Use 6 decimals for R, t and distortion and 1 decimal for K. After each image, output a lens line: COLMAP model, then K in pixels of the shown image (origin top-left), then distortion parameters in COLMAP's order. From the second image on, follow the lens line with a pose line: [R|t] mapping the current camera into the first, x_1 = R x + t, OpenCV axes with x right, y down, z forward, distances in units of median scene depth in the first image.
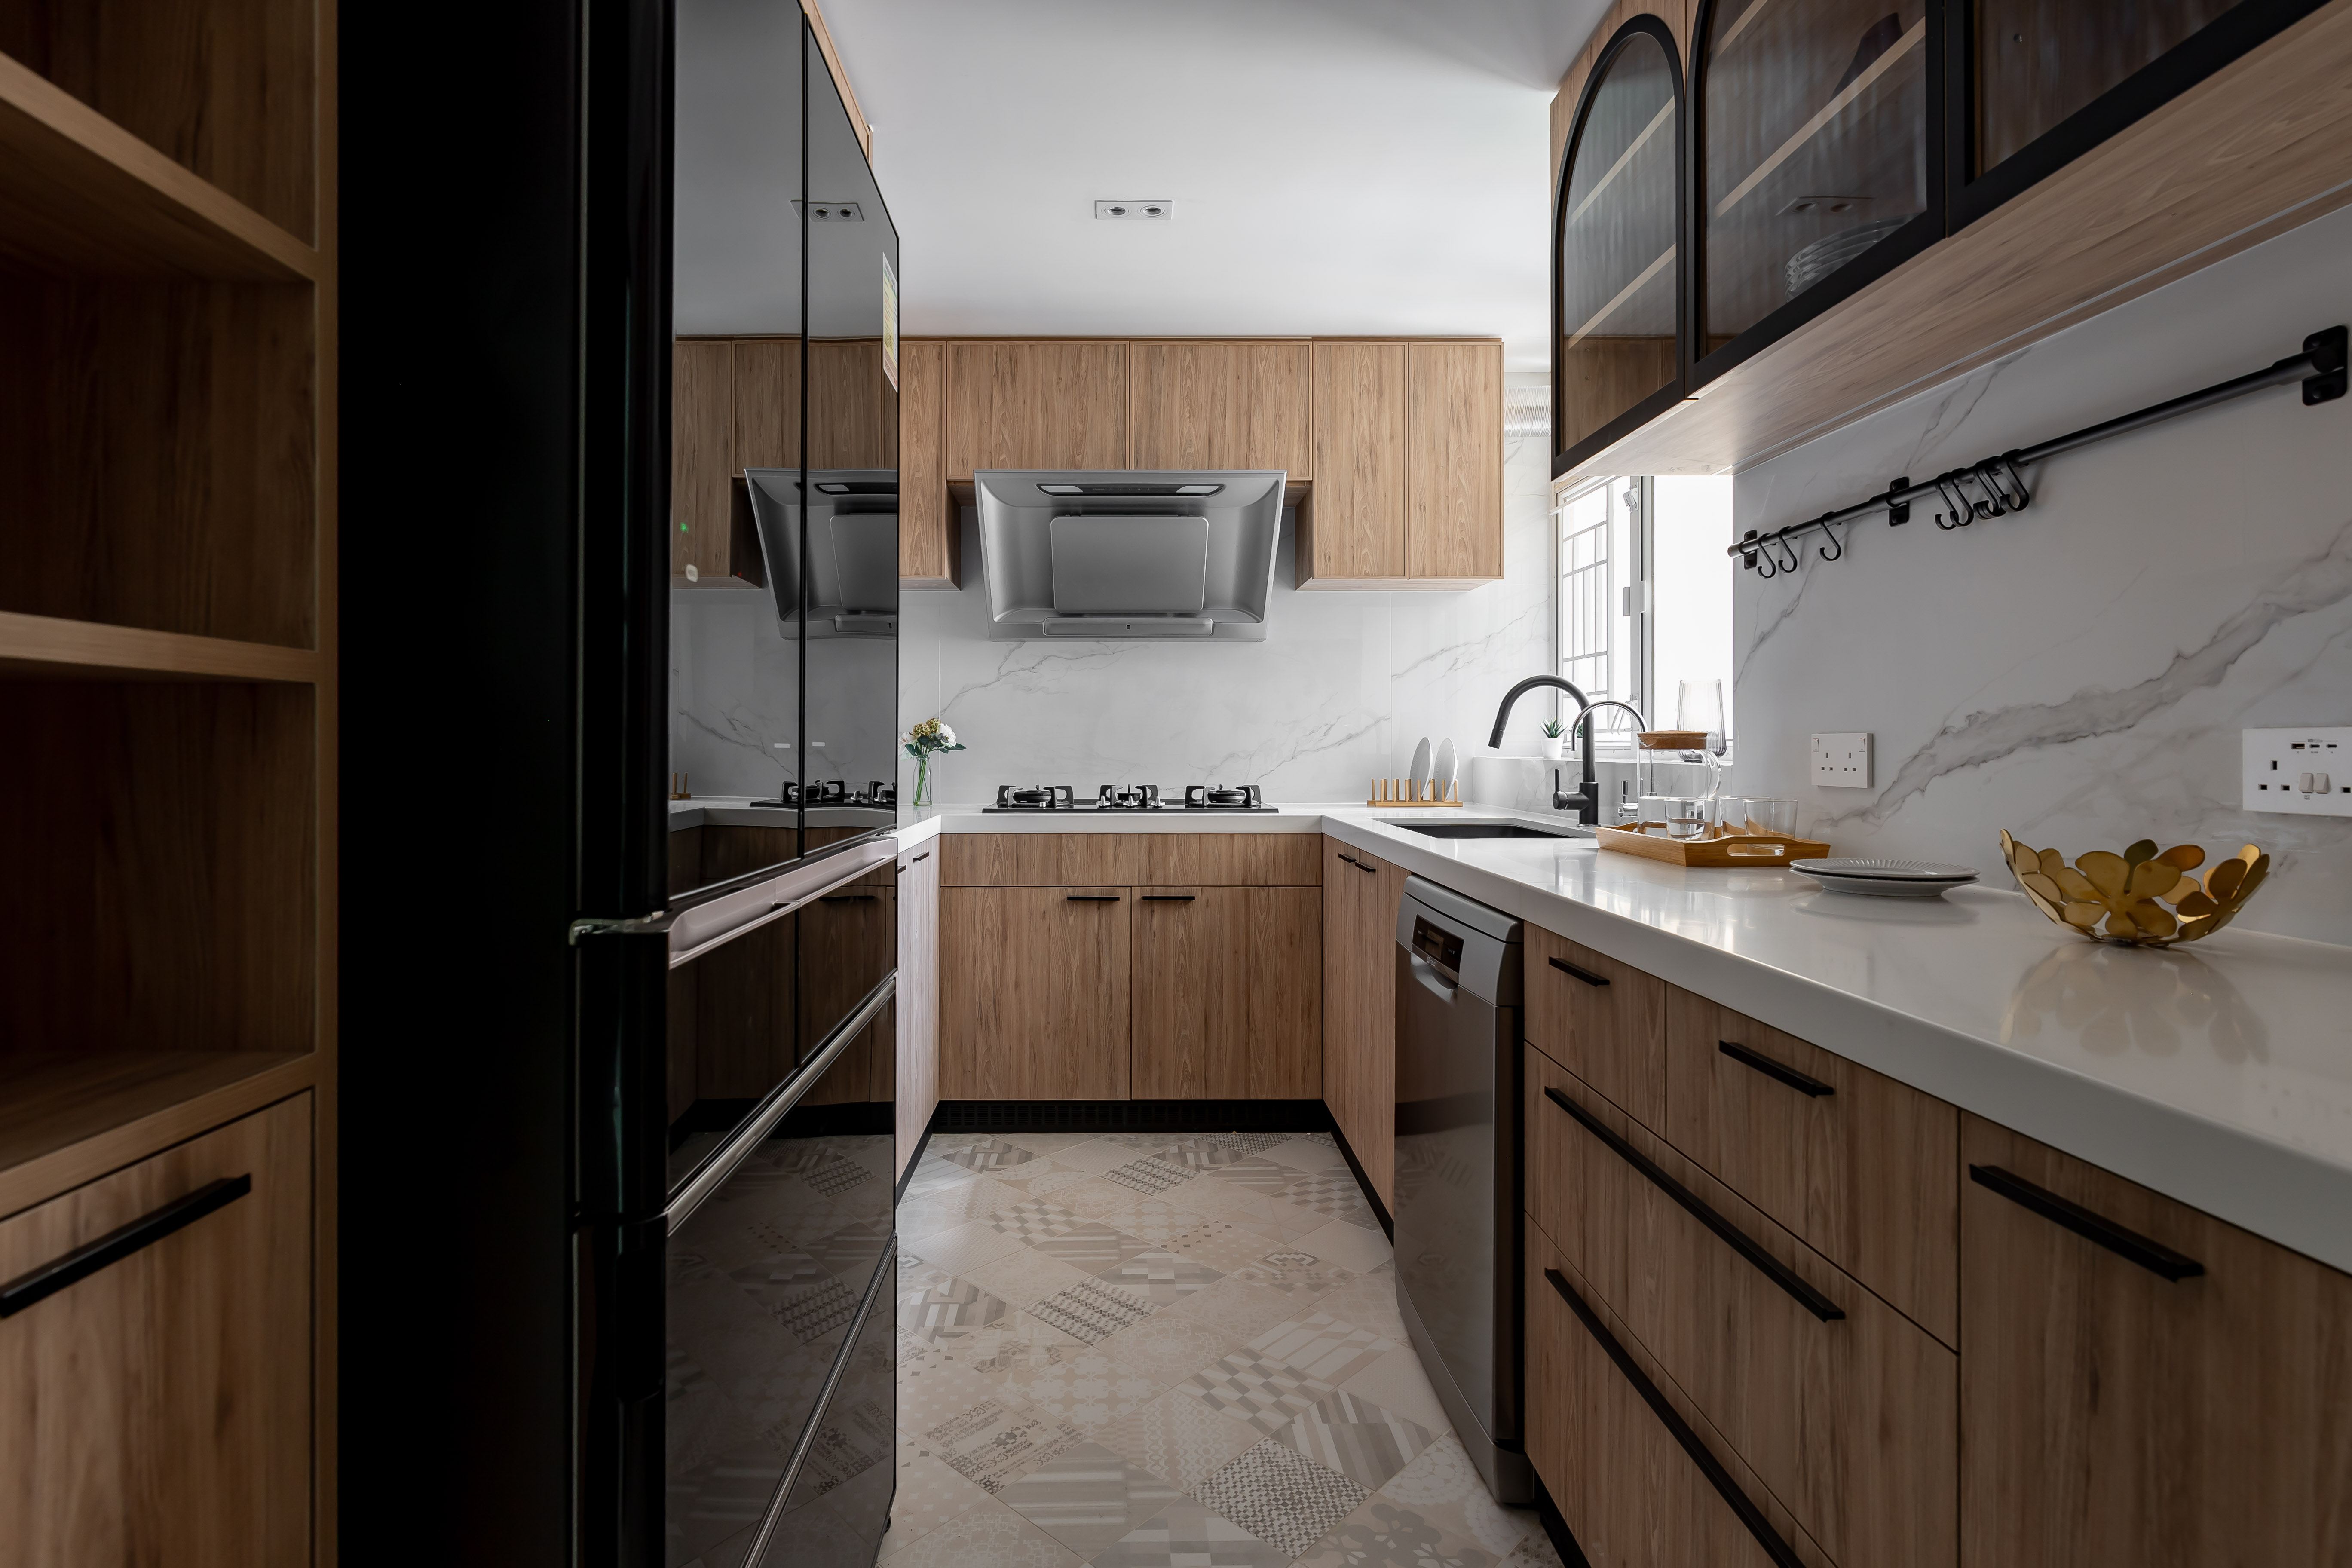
lens RADIAL K [[1138.7, 0, 1132.5], [0, 1138.7, 743.3], [0, 0, 1]] dist [-0.003417, -0.000355]
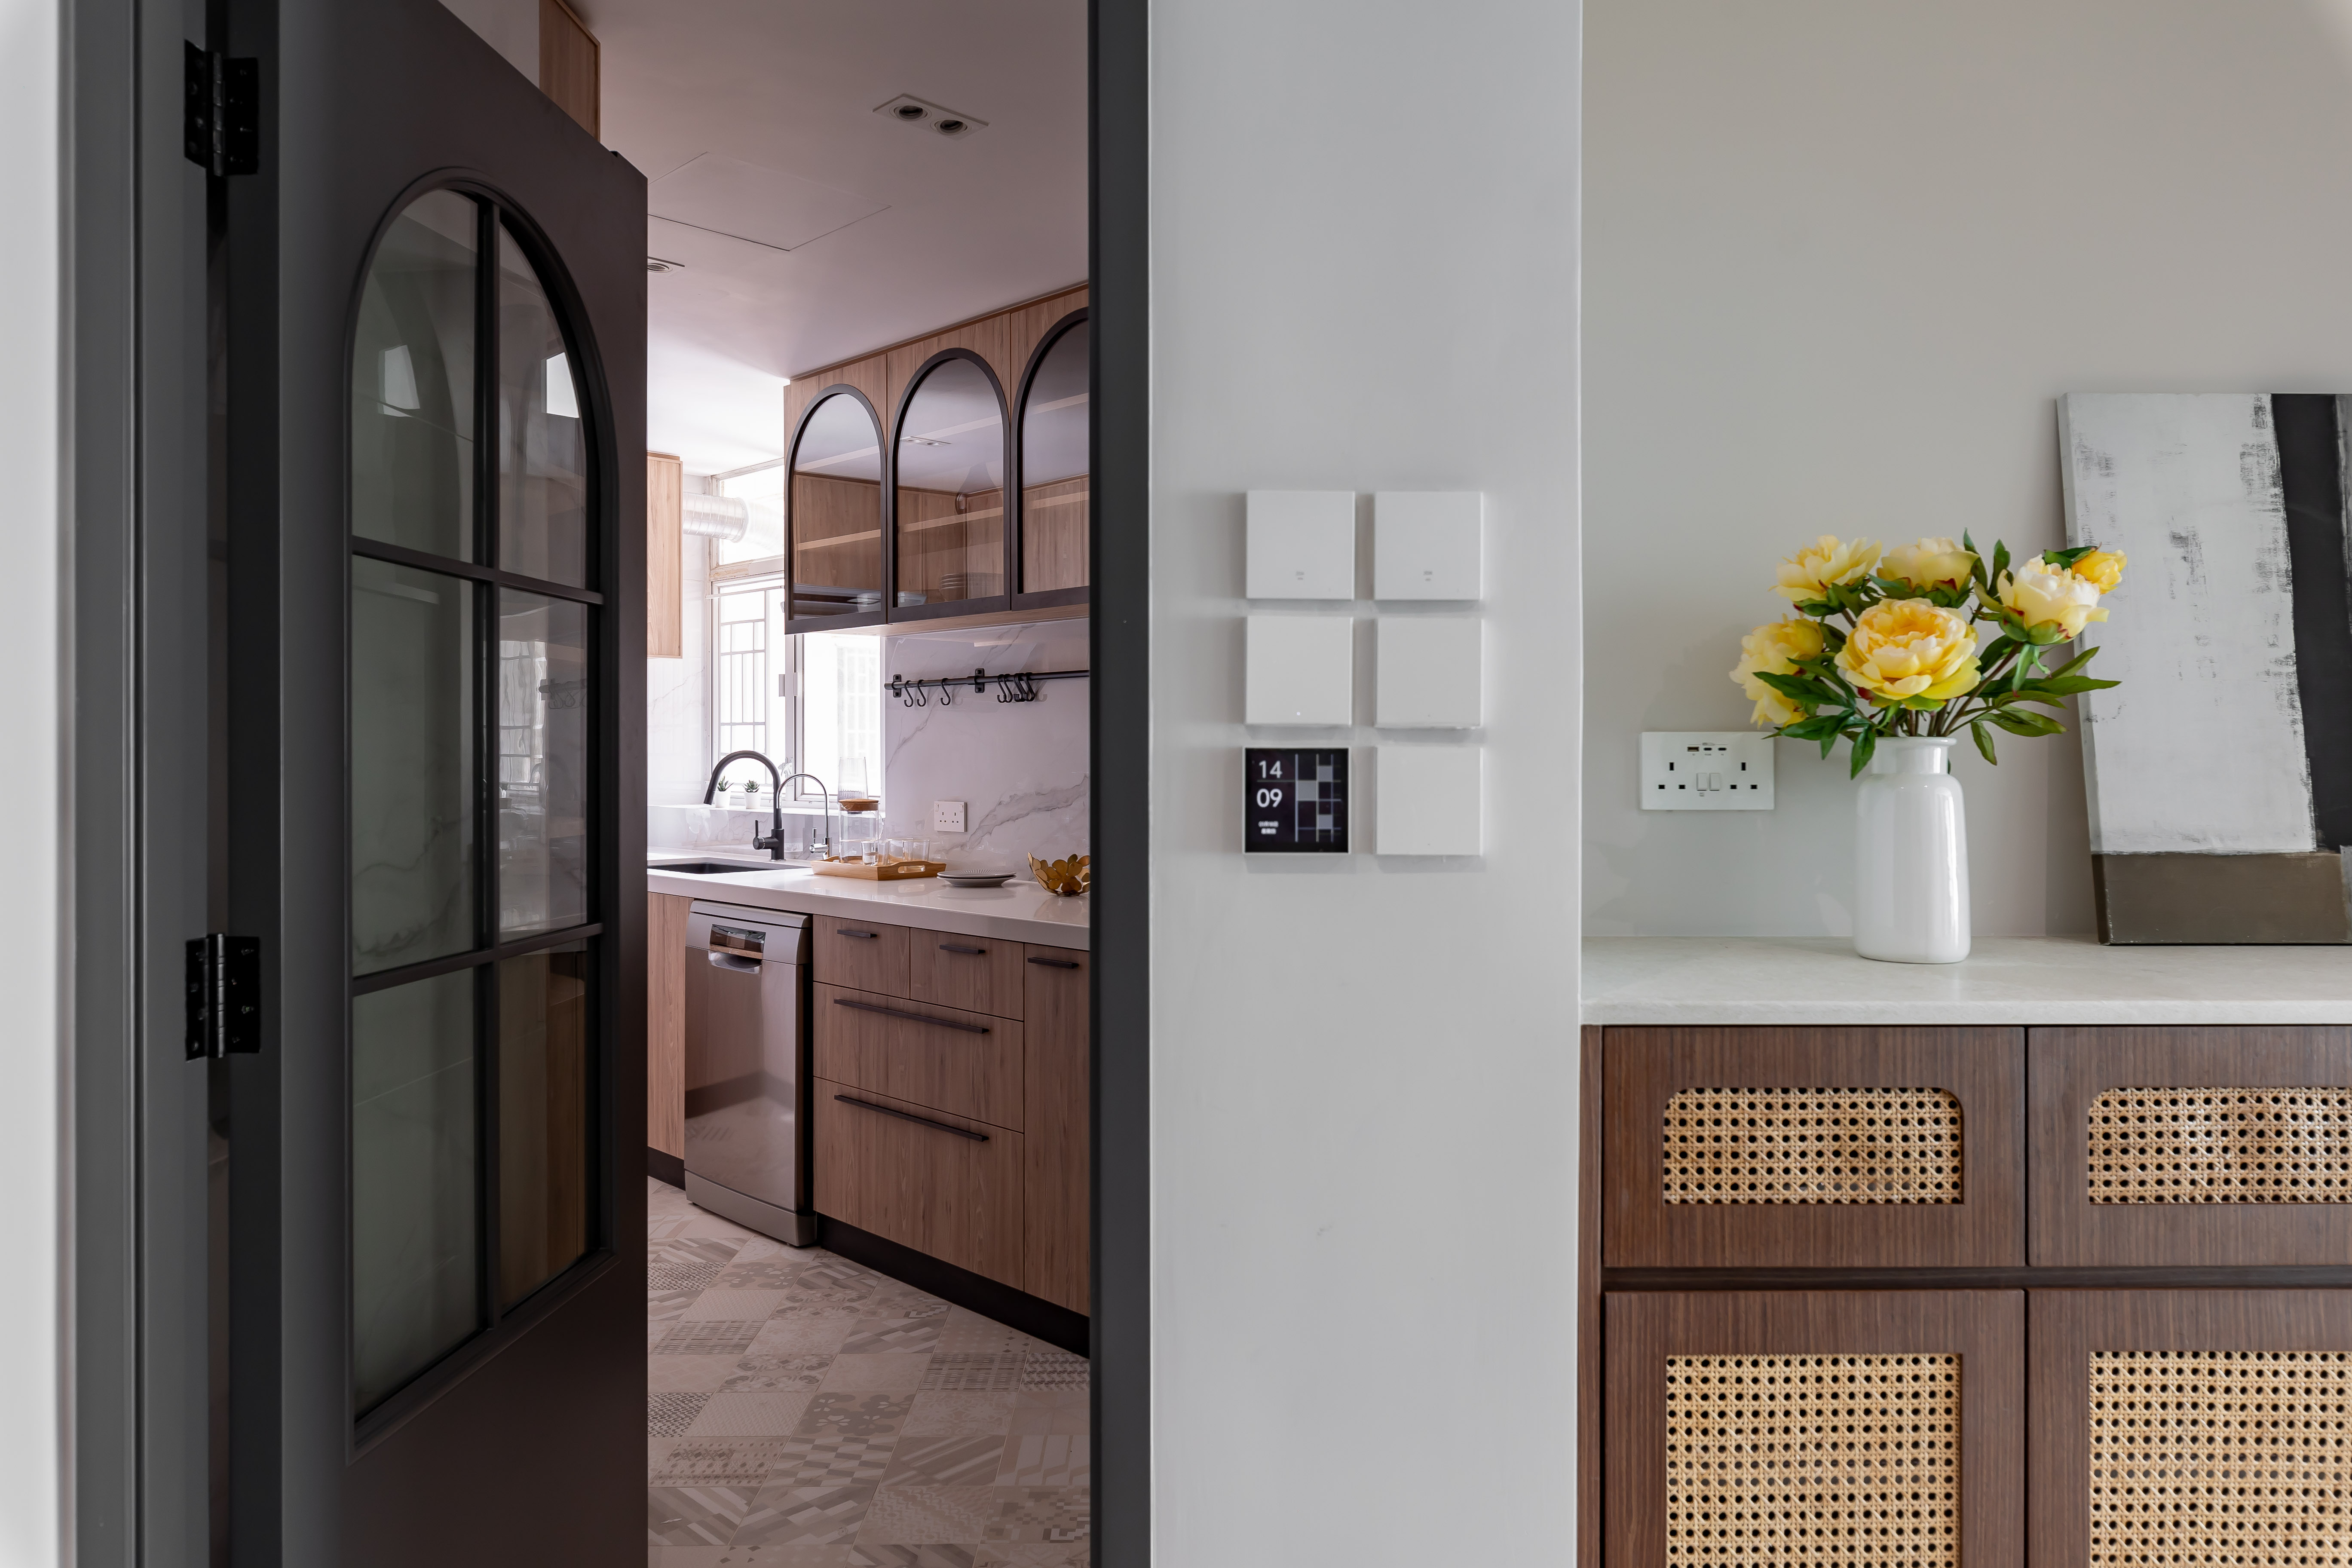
lens RADIAL K [[1551.0, 0, 1174.9], [0, 1551.0, 770.9], [0, 0, 1]] dist [-0.001964, -0.000104]
pose [[0.714499, -0.007671, 0.699594, -0.855860], [-0.002356, 0.999908, 0.013370, -0.092876], [-0.699633, -0.011201, 0.714415, -1.020696]]
